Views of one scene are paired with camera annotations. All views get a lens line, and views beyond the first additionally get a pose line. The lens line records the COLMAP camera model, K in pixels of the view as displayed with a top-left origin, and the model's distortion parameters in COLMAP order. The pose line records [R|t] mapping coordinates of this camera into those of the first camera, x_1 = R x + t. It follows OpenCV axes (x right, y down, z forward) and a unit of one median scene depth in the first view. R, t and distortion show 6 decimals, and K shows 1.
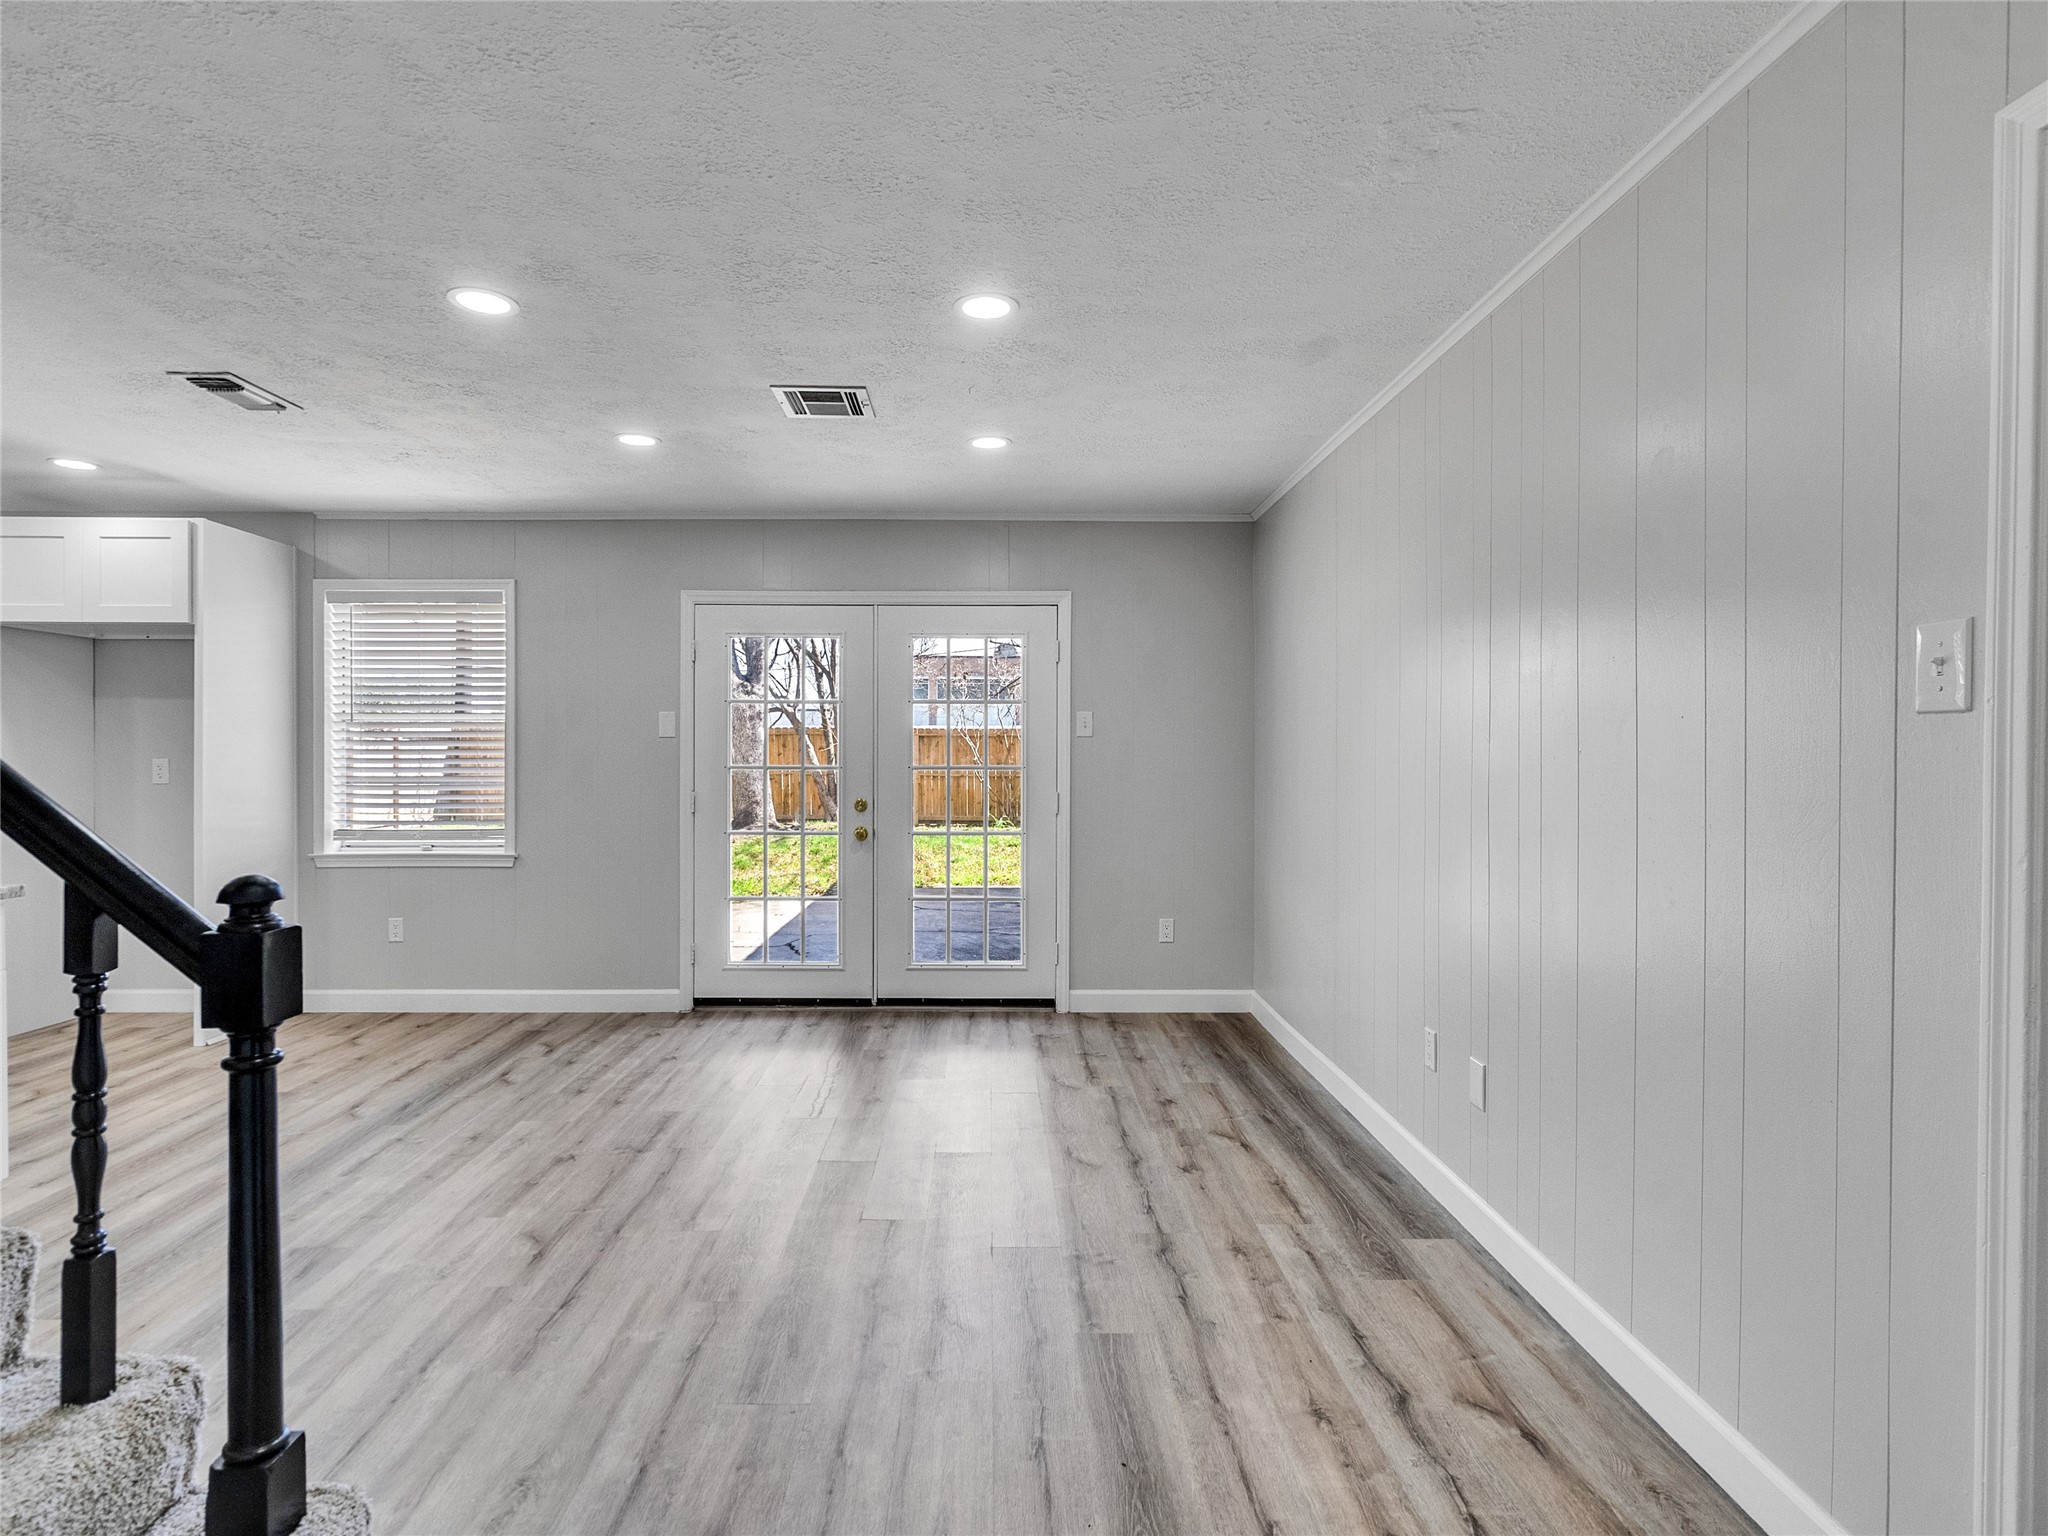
lens RADIAL K [[1042.4, 0, 1004.5], [0, 1042.4, 767.6], [0, 0, 1]] dist [-0.010577, 0.005441]
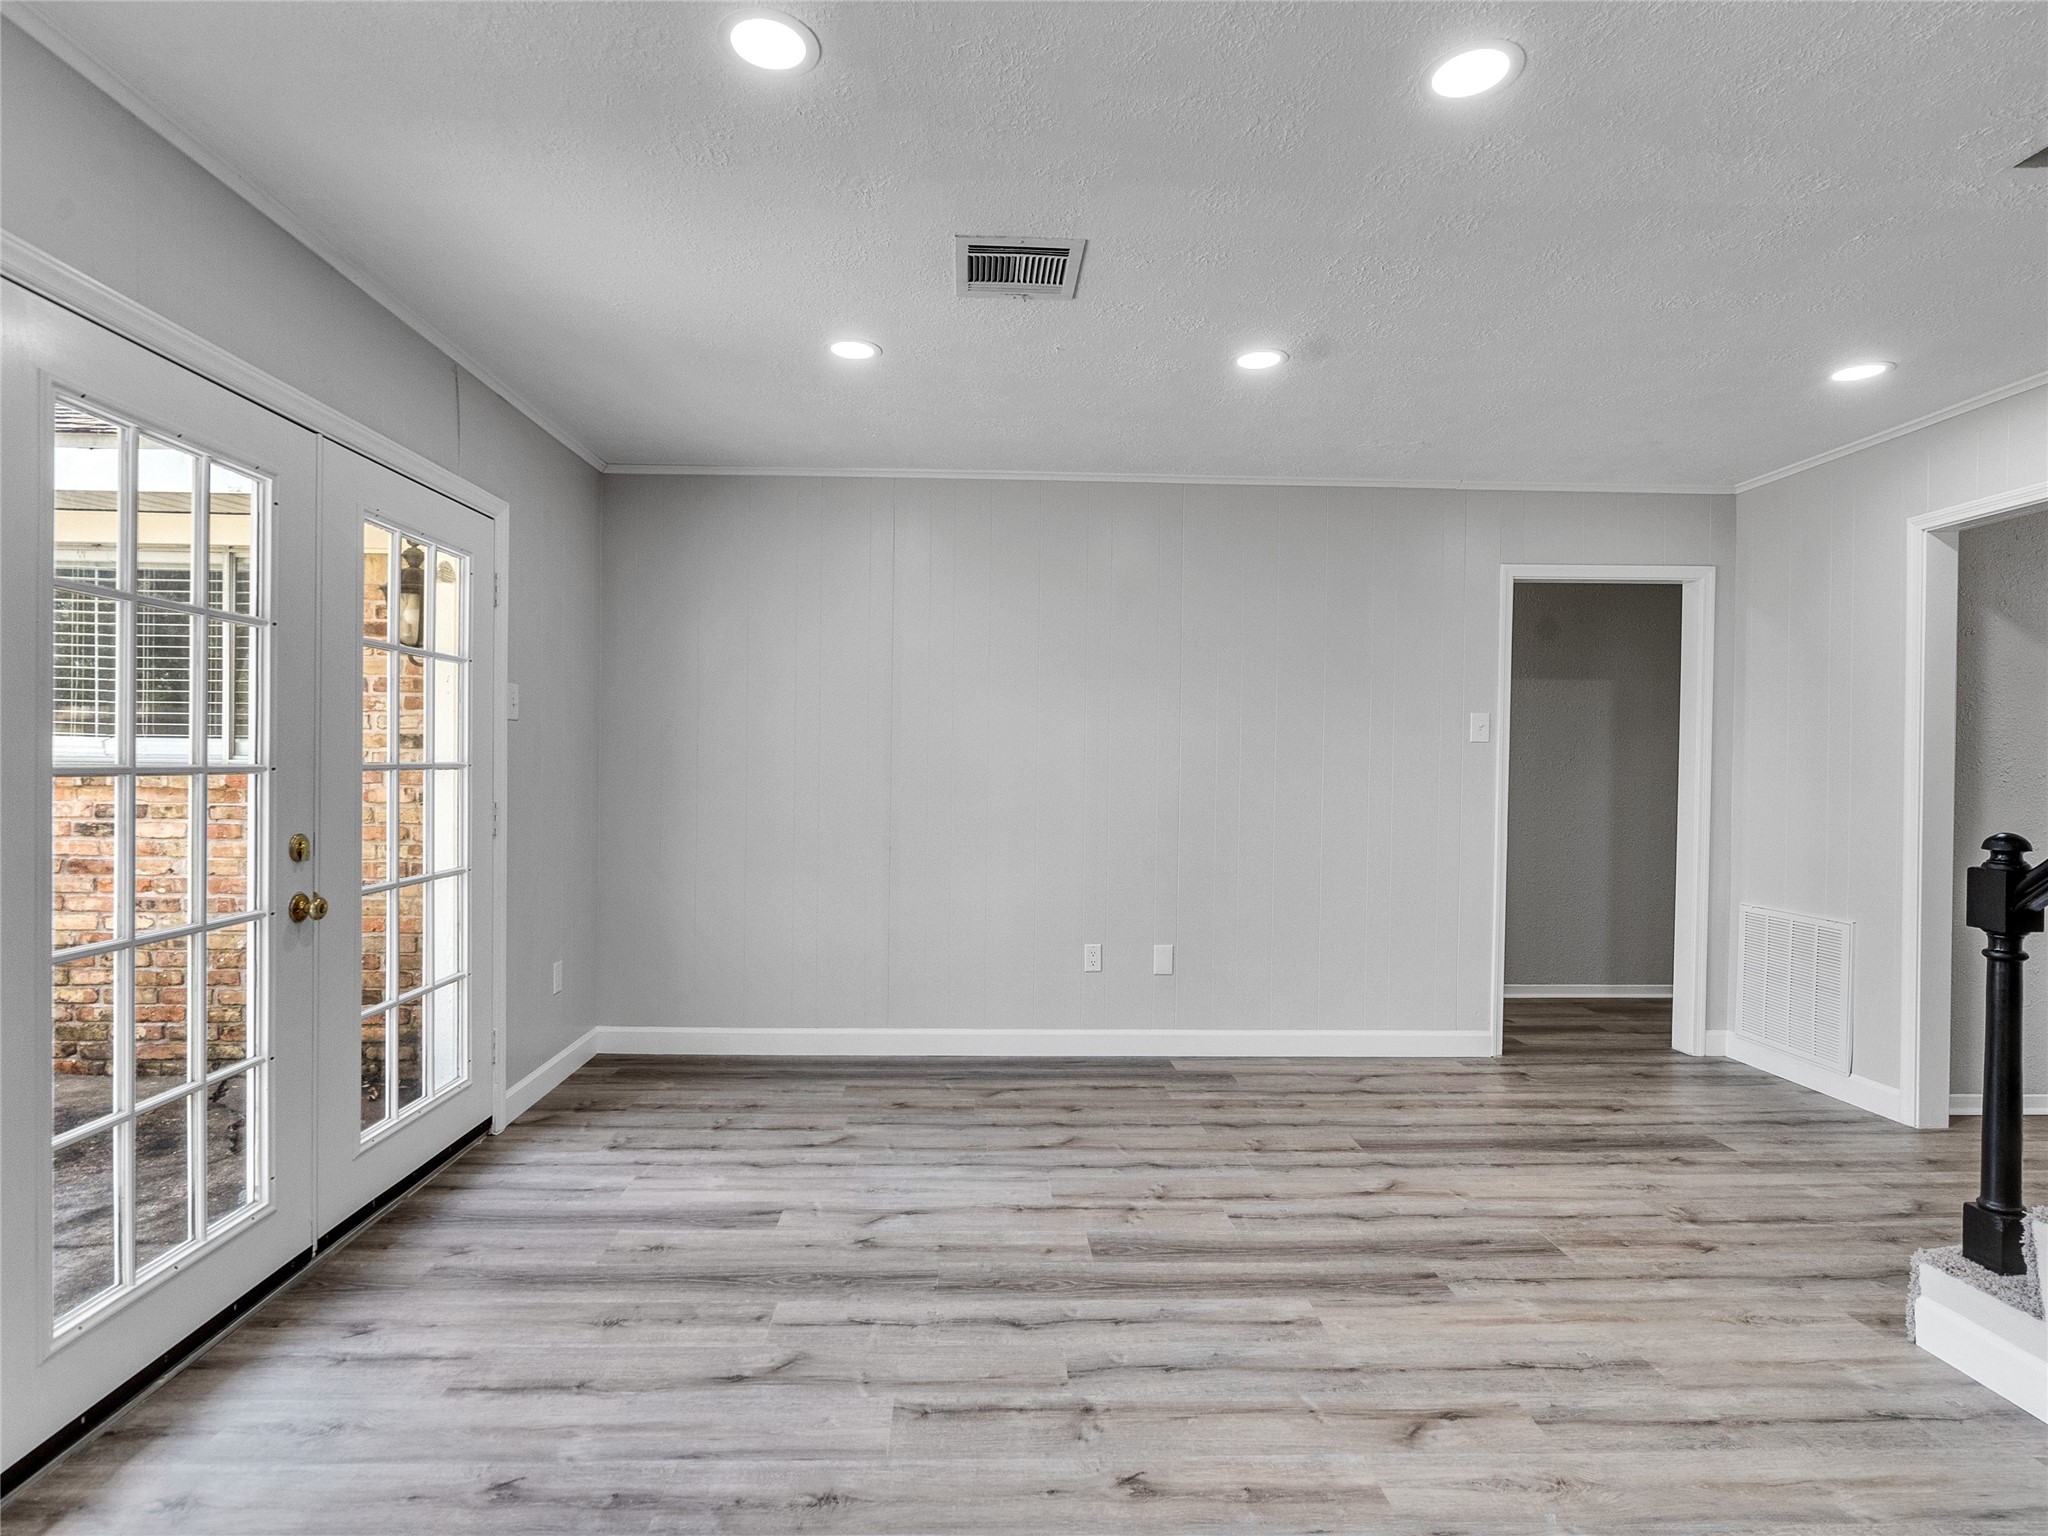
lens RADIAL K [[1042.4, 0, 1004.5], [0, 1042.4, 767.6], [0, 0, 1]] dist [-0.010577, 0.005441]
pose [[-0.016223, -0.010193, 0.999816, -0.629909], [0.003569, 0.999941, 0.010252, -0.003269], [-0.999862, 0.003734, -0.016186, 0.706867]]
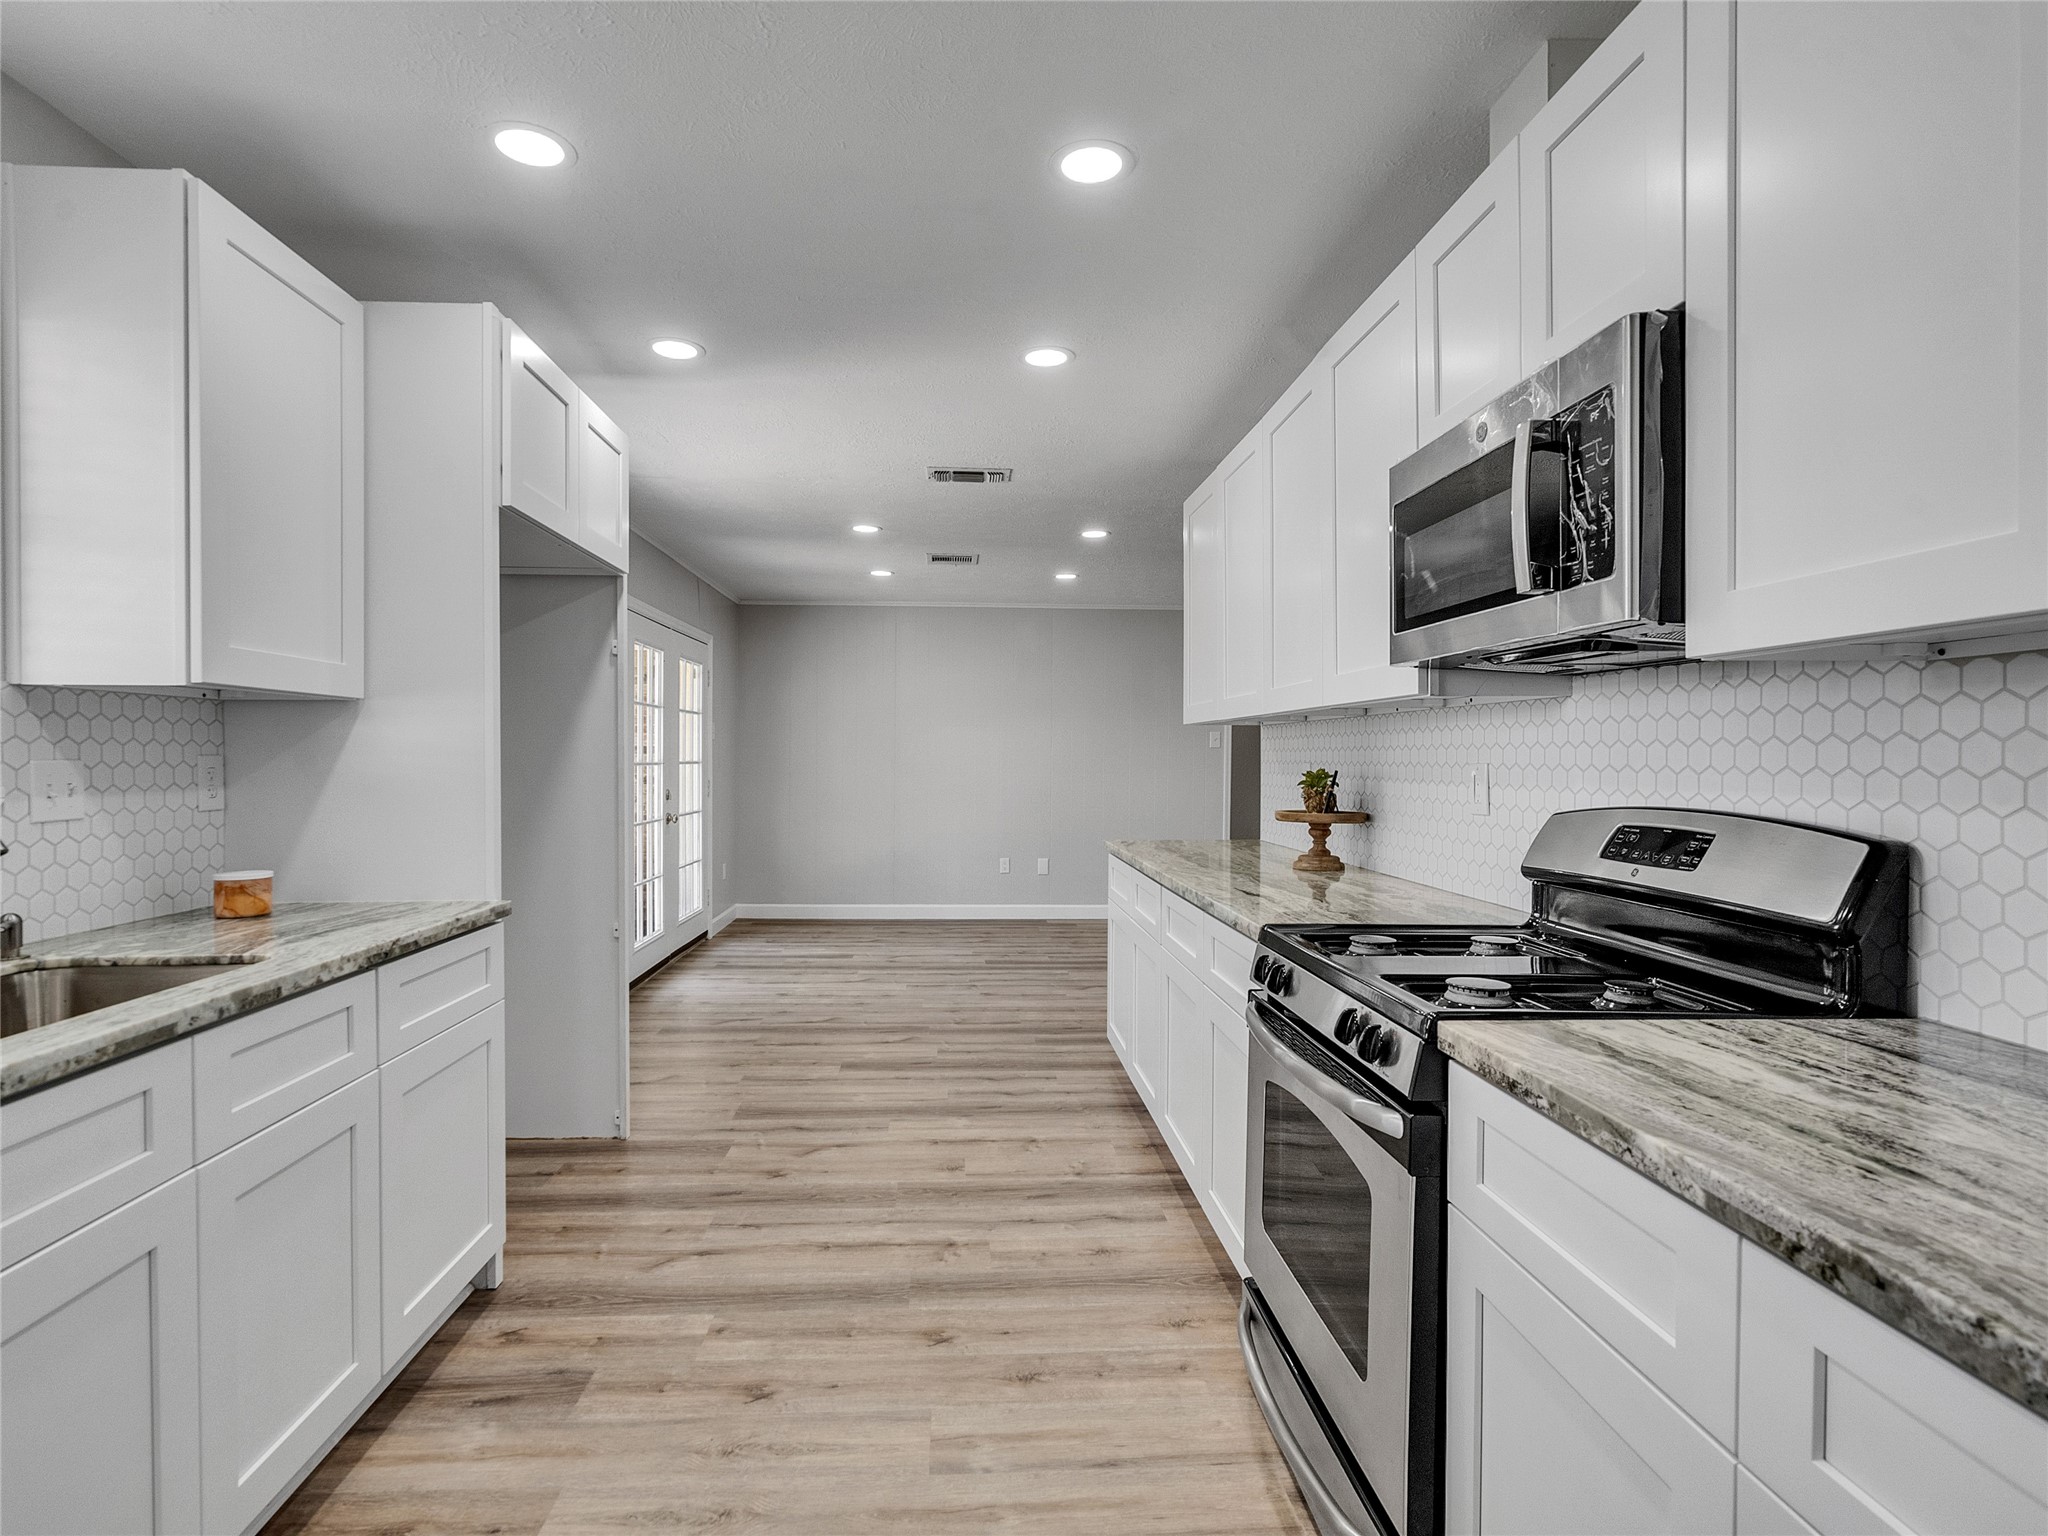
lens RADIAL K [[1042.4, 0, 1004.5], [0, 1042.4, 767.6], [0, 0, 1]] dist [-0.010577, 0.005441]
pose [[-0.033943, -0.012668, 0.999343, -1.377393], [0.008444, 0.999880, 0.012962, -0.006397], [-0.999388, 0.008879, -0.033832, 0.672775]]
